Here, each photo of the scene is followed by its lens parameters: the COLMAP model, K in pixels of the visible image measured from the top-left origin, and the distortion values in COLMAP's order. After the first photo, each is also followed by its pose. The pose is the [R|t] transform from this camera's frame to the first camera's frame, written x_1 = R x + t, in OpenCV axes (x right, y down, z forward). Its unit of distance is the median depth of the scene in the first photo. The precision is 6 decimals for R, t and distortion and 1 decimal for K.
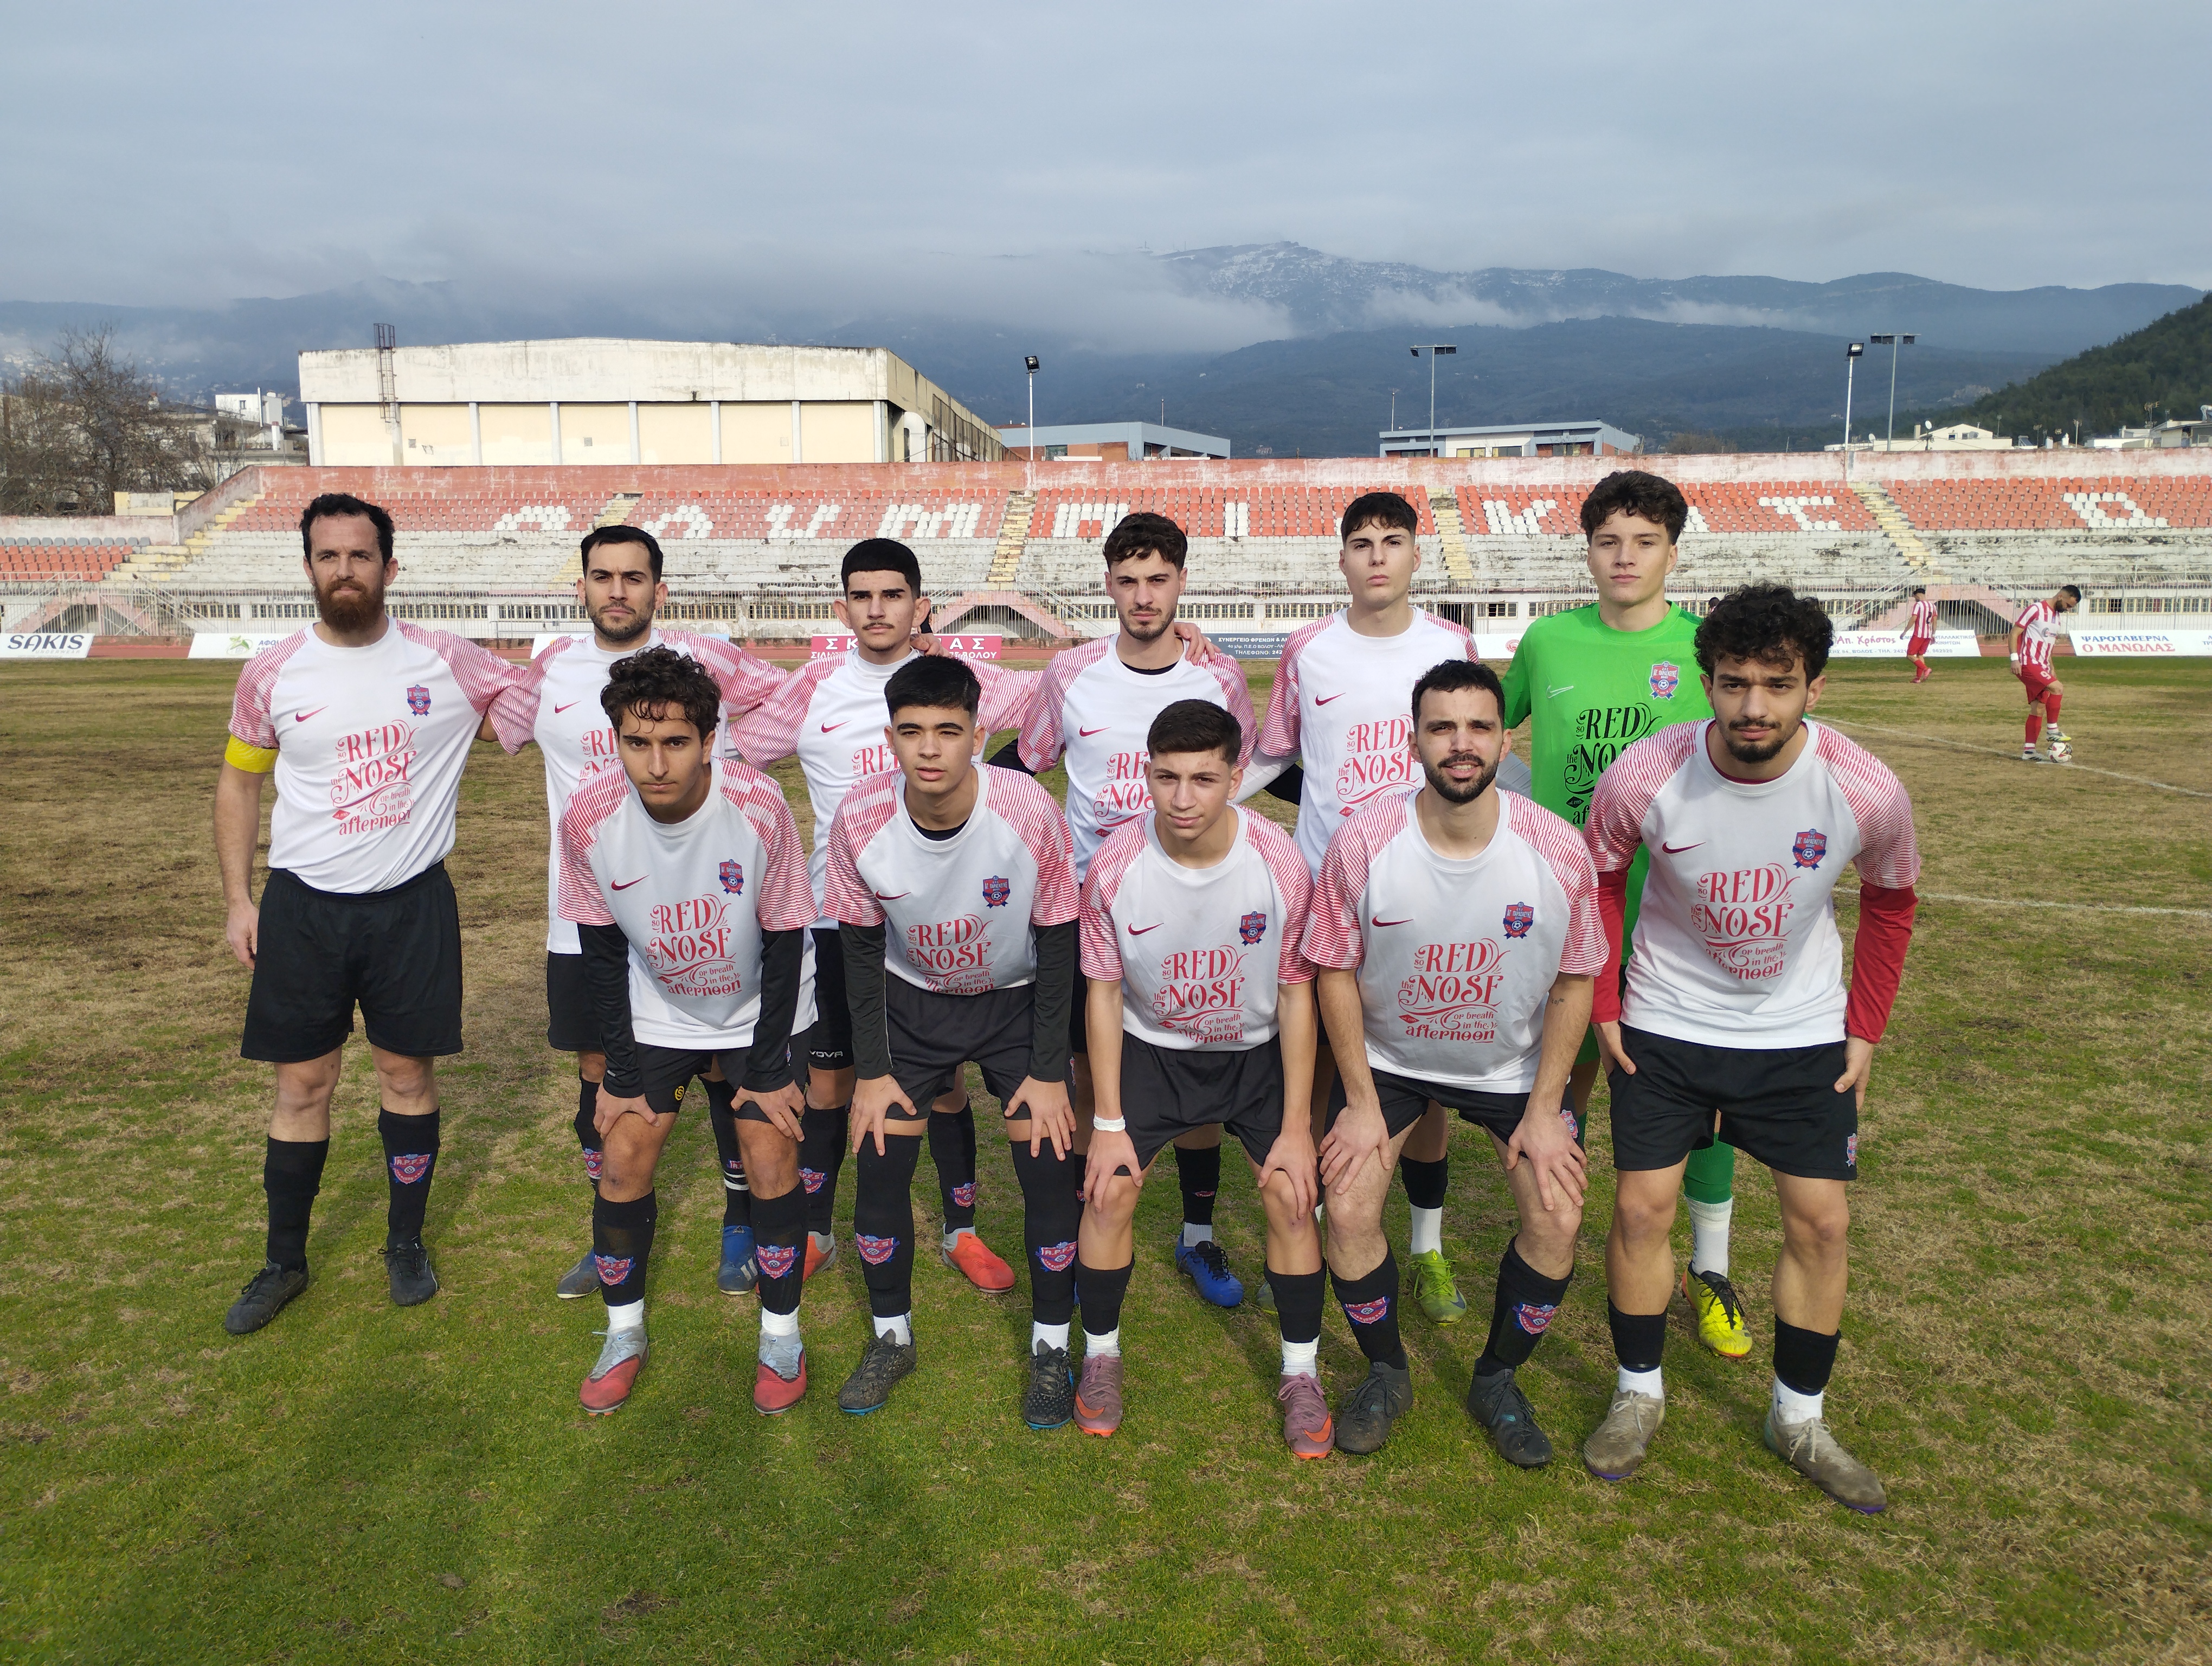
lens RADIAL K [[1795.0, 0, 1106.0], [0, 1795.0, 833.0], [0, 0, 1]] dist [0.058654, -0.061119]
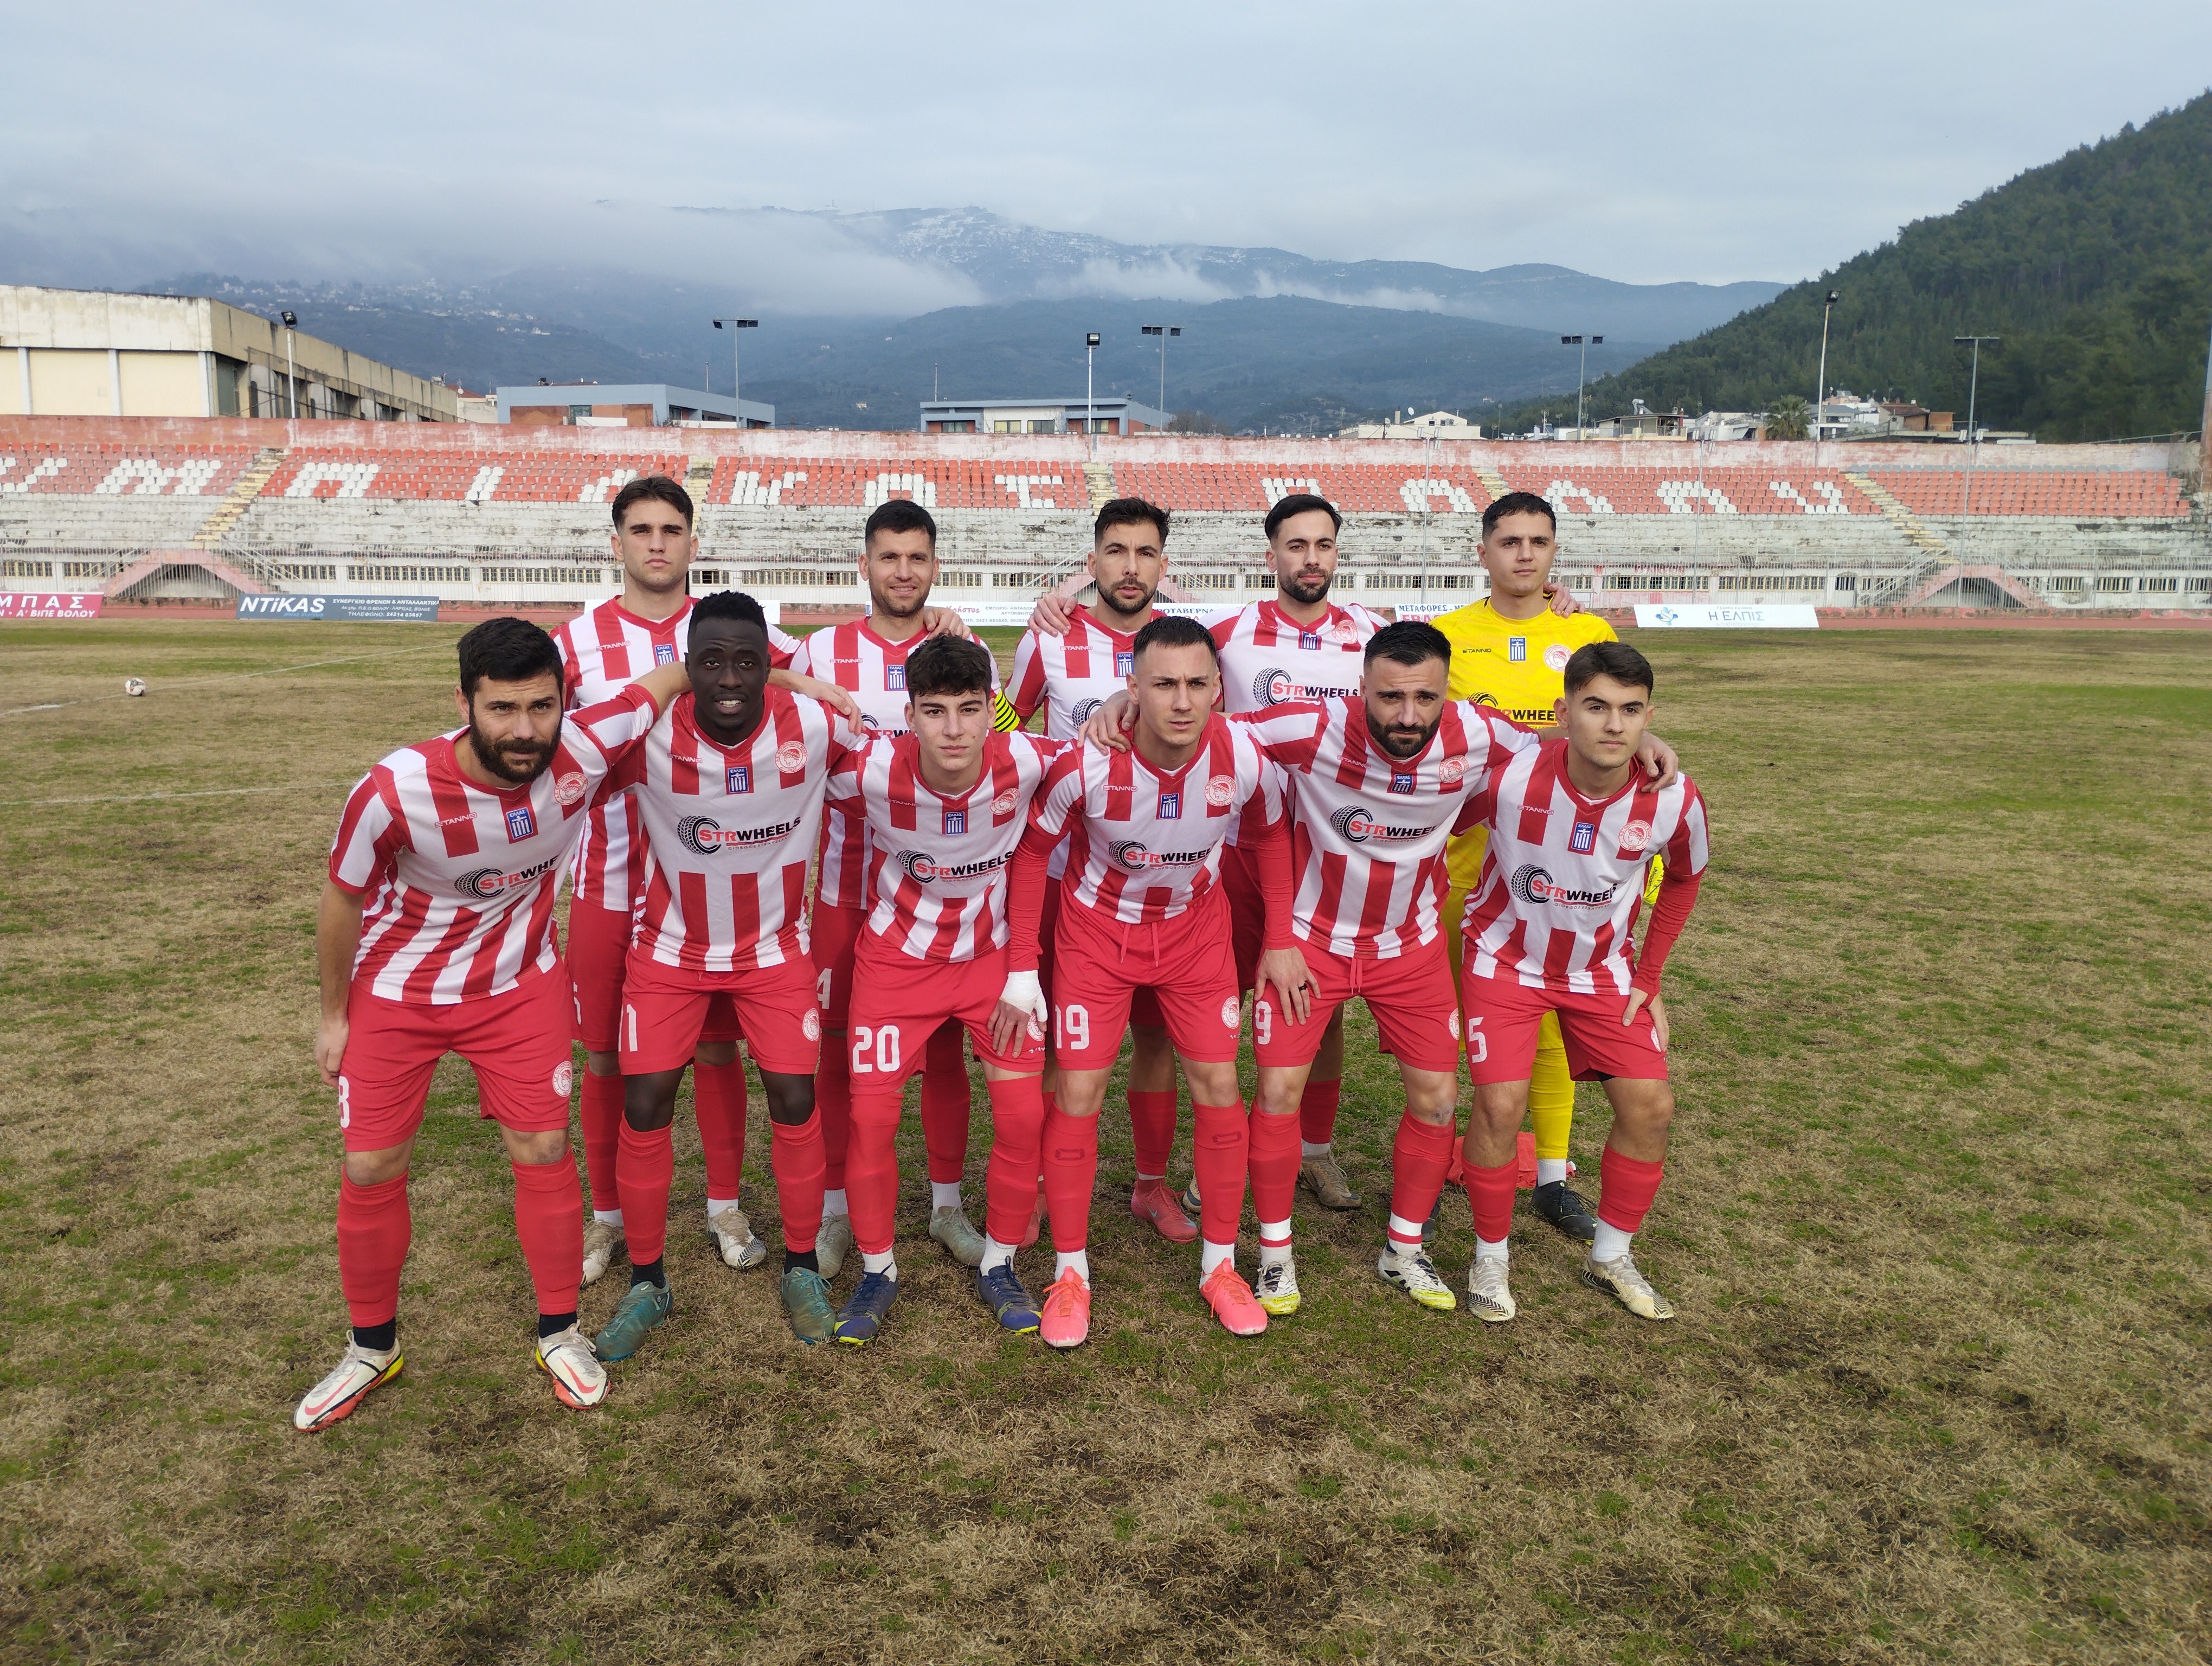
lens RADIAL K [[1810.5, 0, 1096.9], [0, 1810.5, 809.0], [0, 0, 1]] dist [0.063253, -0.051827]
pose [[0.987304, -0.009508, 0.158559, 0.240688], [0.008987, 0.999952, 0.003999, 0.006546], [-0.158589, -0.002523, 0.987341, -0.060735]]
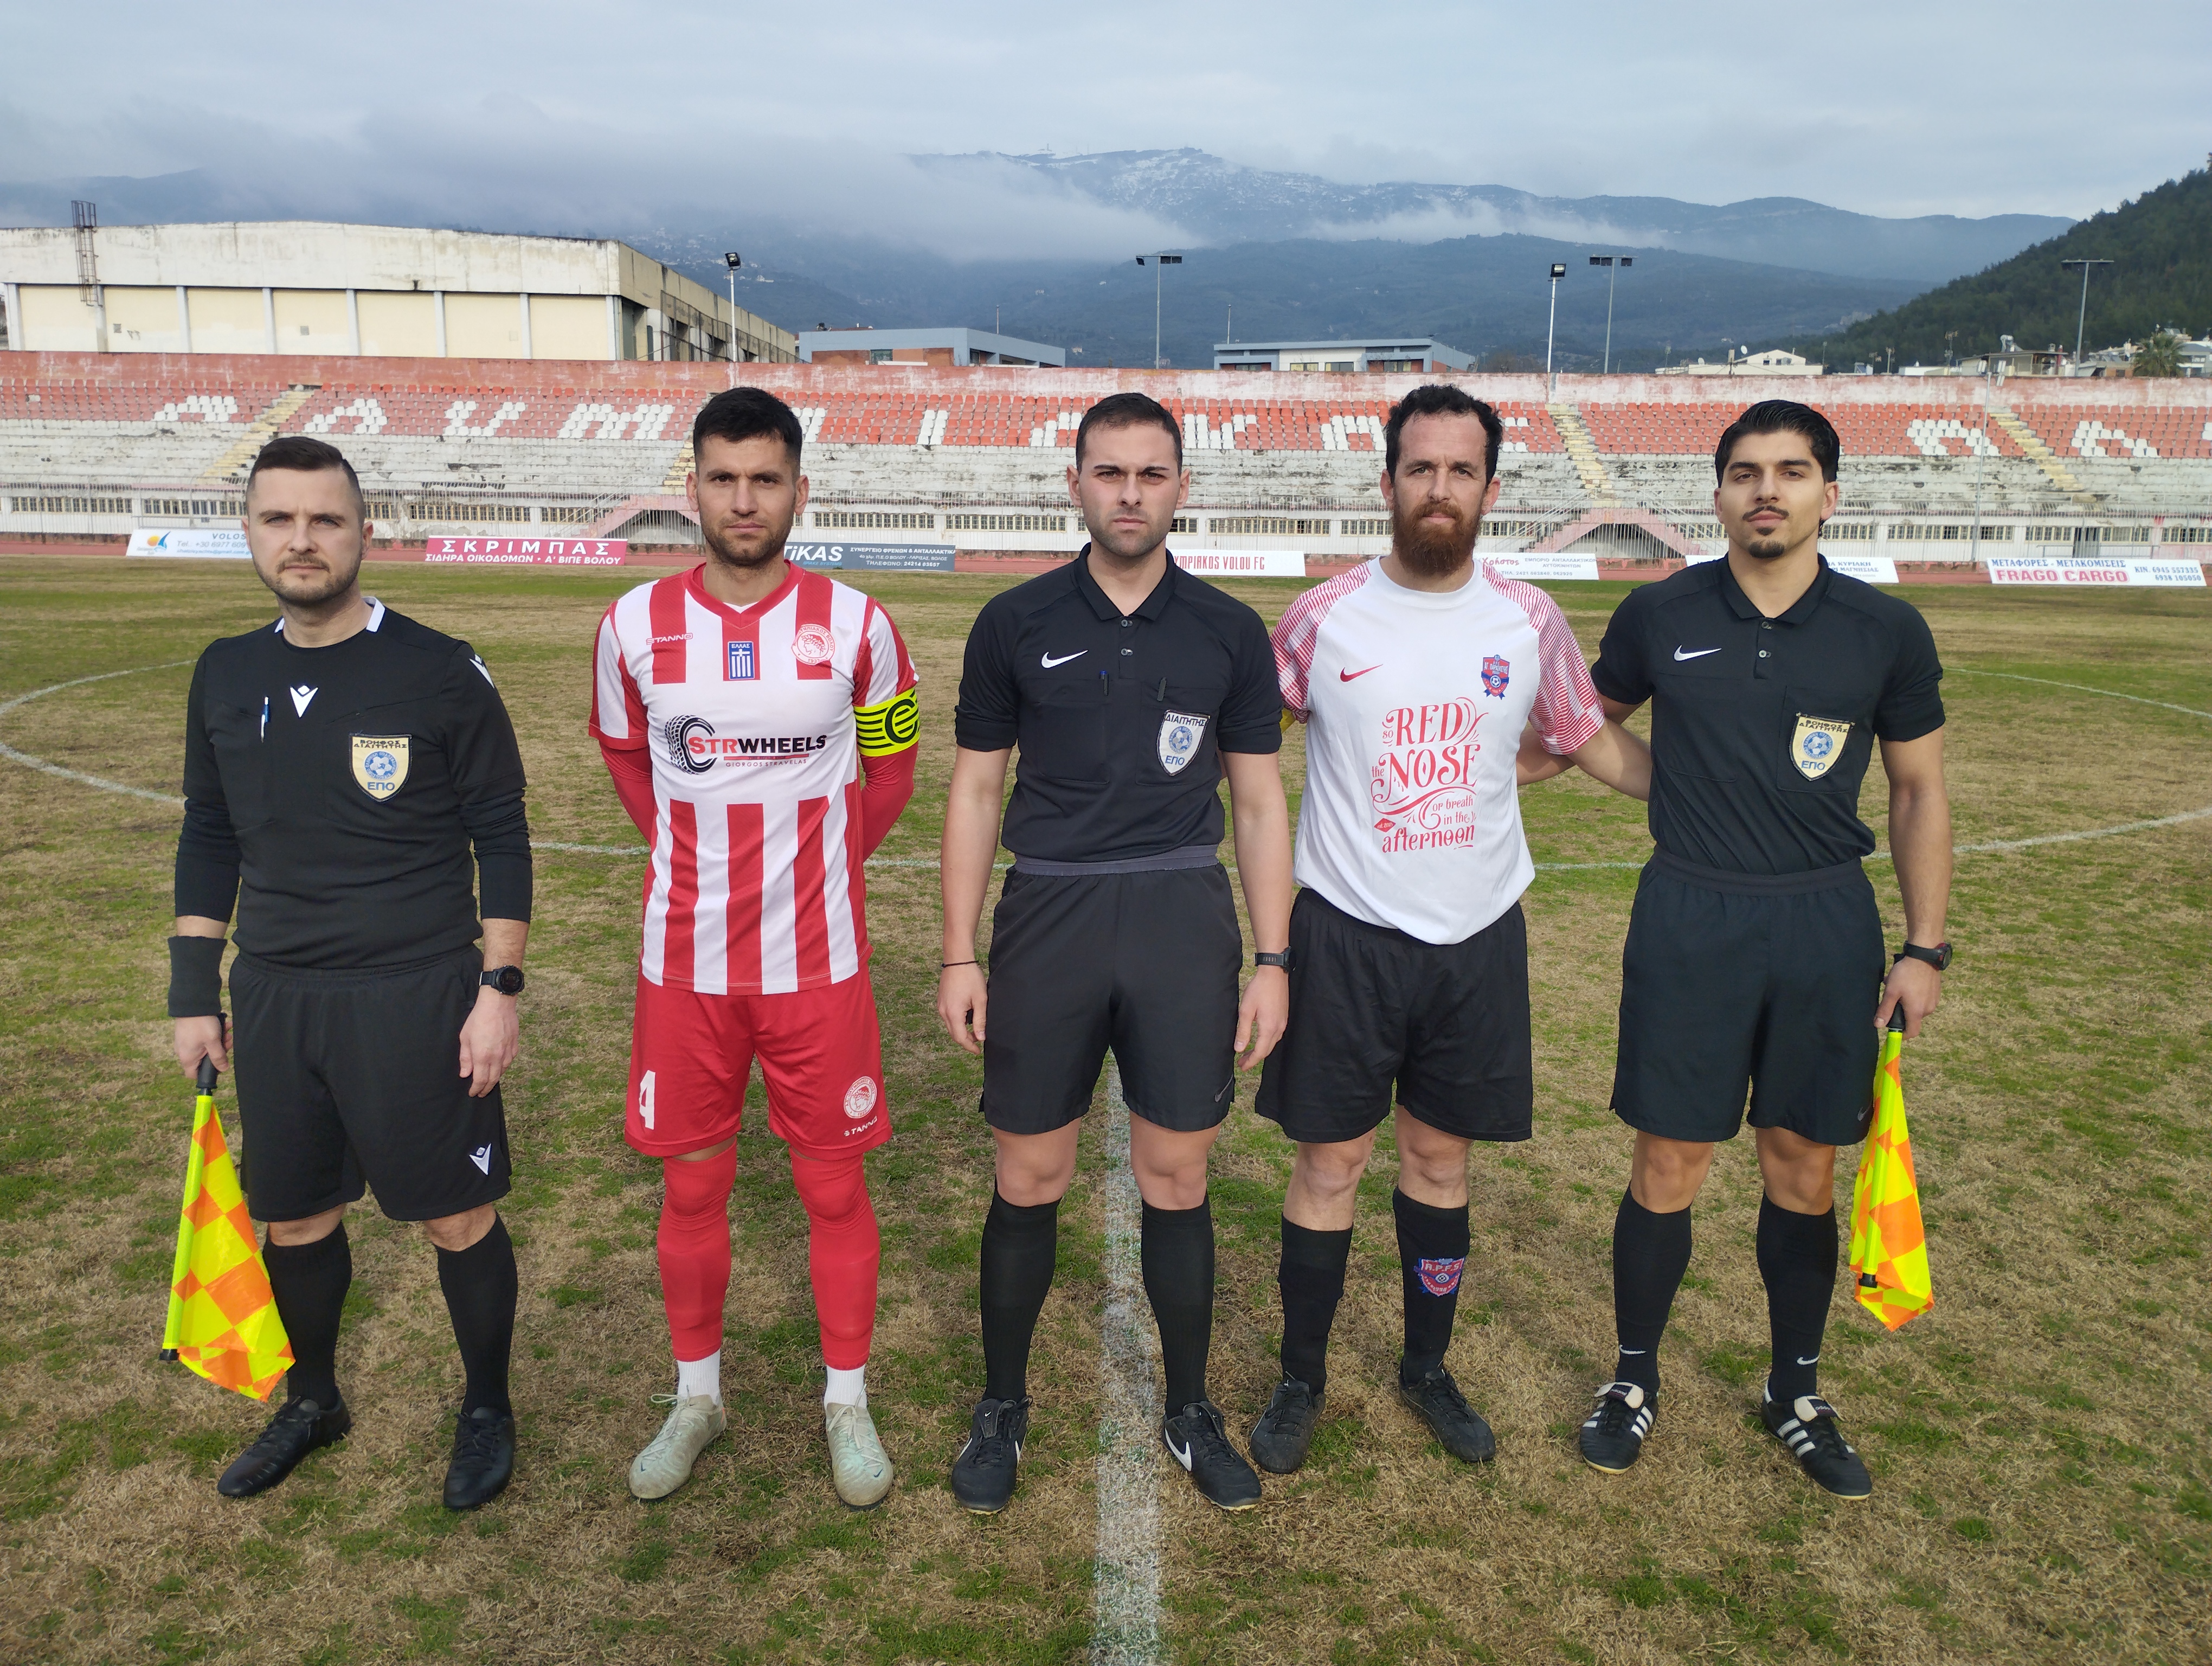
lens RADIAL K [[1808.5, 0, 1105.7], [0, 1808.5, 806.9], [0, 0, 1]] dist [0.067152, -0.076193]
pose [[0.998415, 0.008904, 0.055563, 0.110530], [-0.010692, 0.999432, 0.031973, -0.000491], [-0.055247, -0.032516, 0.997943, 0.002309]]
